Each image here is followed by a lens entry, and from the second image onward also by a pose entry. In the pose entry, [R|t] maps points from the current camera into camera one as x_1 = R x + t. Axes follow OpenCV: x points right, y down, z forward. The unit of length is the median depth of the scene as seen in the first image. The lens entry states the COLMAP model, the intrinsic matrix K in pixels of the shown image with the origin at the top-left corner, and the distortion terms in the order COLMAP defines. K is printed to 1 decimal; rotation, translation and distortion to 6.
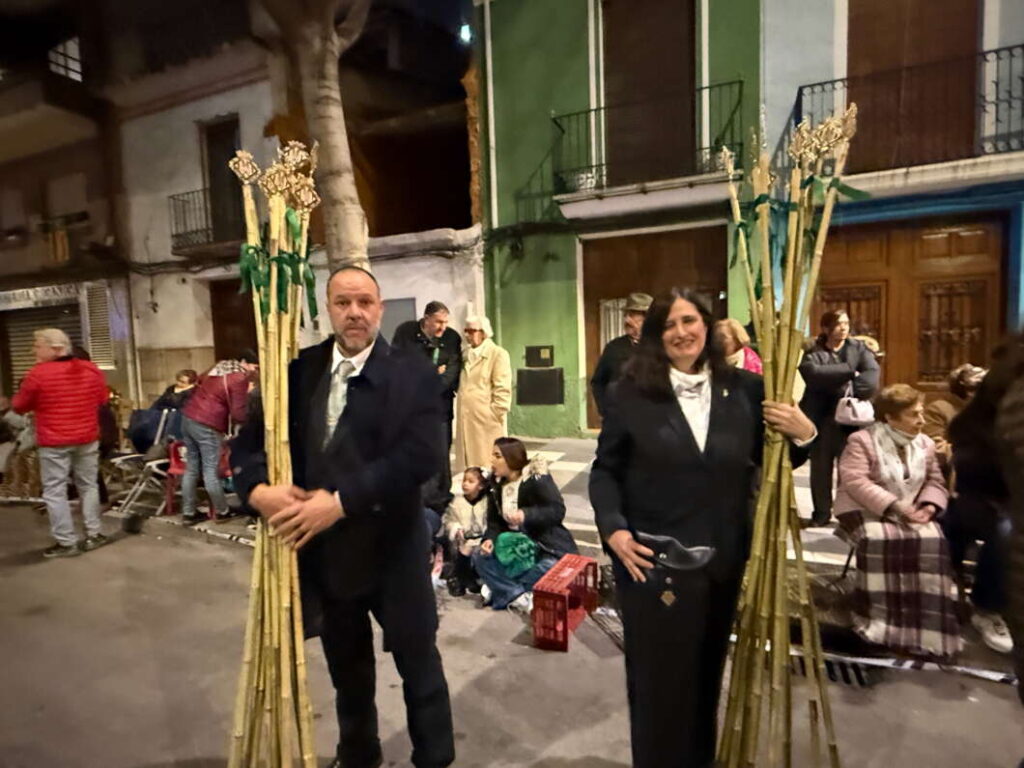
lens RADIAL K [[573.2, 0, 512.5], [0, 573.2, 375.0], [0, 0, 1]] dist [0.000076, -0.000505]
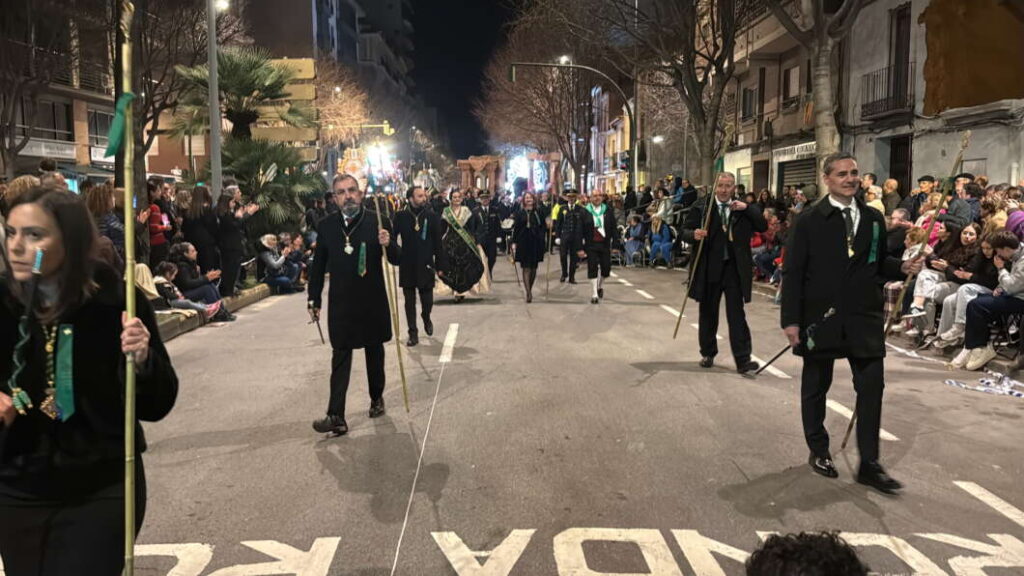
lens RADIAL K [[856.4, 0, 514.7], [0, 856.4, 295.8], [0, 0, 1]] dist [0.057240, -0.136387]
pose [[0.430027, 0.128232, -0.893663, 1.051865], [-0.055657, 0.991744, 0.115524, -0.001783], [0.901099, 0.000060, 0.433614, -0.665674]]
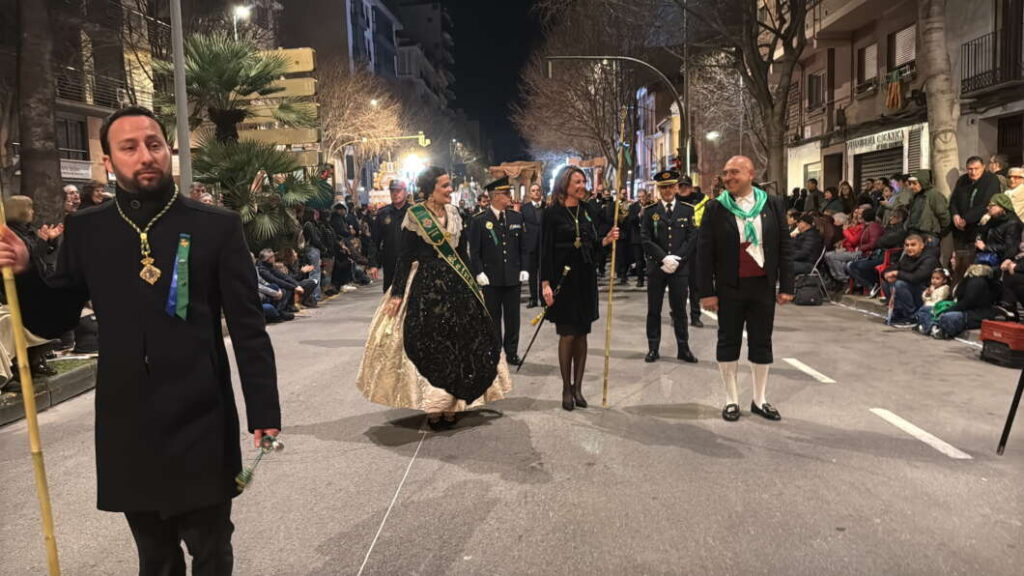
lens RADIAL K [[856.4, 0, 502.9], [0, 856.4, 303.2], [0, 0, 1]] dist [0.057240, -0.136387]
pose [[0.369015, 0.113159, -0.922509, 0.771569], [-0.025377, 0.993417, 0.111705, 0.016138], [0.929077, -0.017810, 0.369458, -0.501884]]
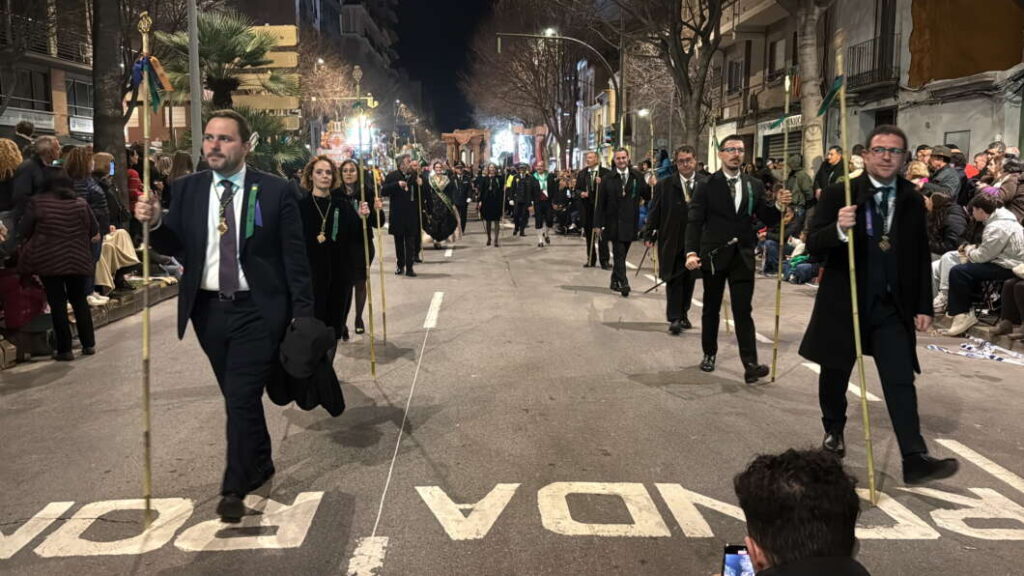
lens RADIAL K [[856.4, 0, 516.0], [0, 856.4, 296.2], [0, 0, 1]] dist [0.057240, -0.136387]
pose [[0.446879, 0.153923, -0.881253, 1.050065], [-0.060247, 0.988028, 0.142022, 0.011080], [0.892563, -0.010374, 0.450803, -0.663995]]
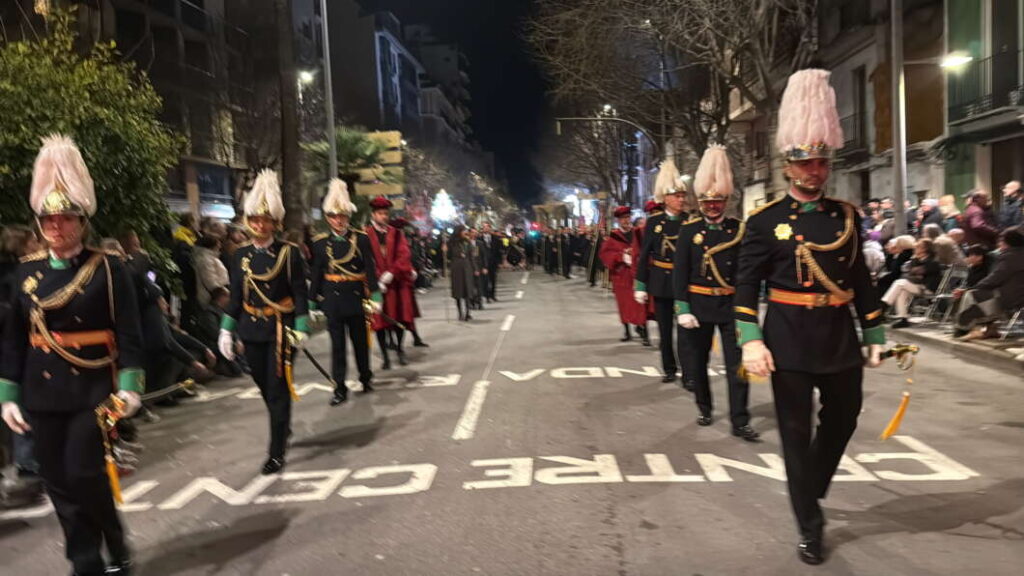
lens RADIAL K [[856.4, 0, 540.3], [0, 856.4, 302.3], [0, 0, 1]] dist [0.057240, -0.136387]
pose [[0.395093, 0.079589, -0.915187, 1.620809], [-0.016154, 0.996688, 0.079703, 0.011843], [0.918499, -0.016706, 0.395070, -0.877039]]
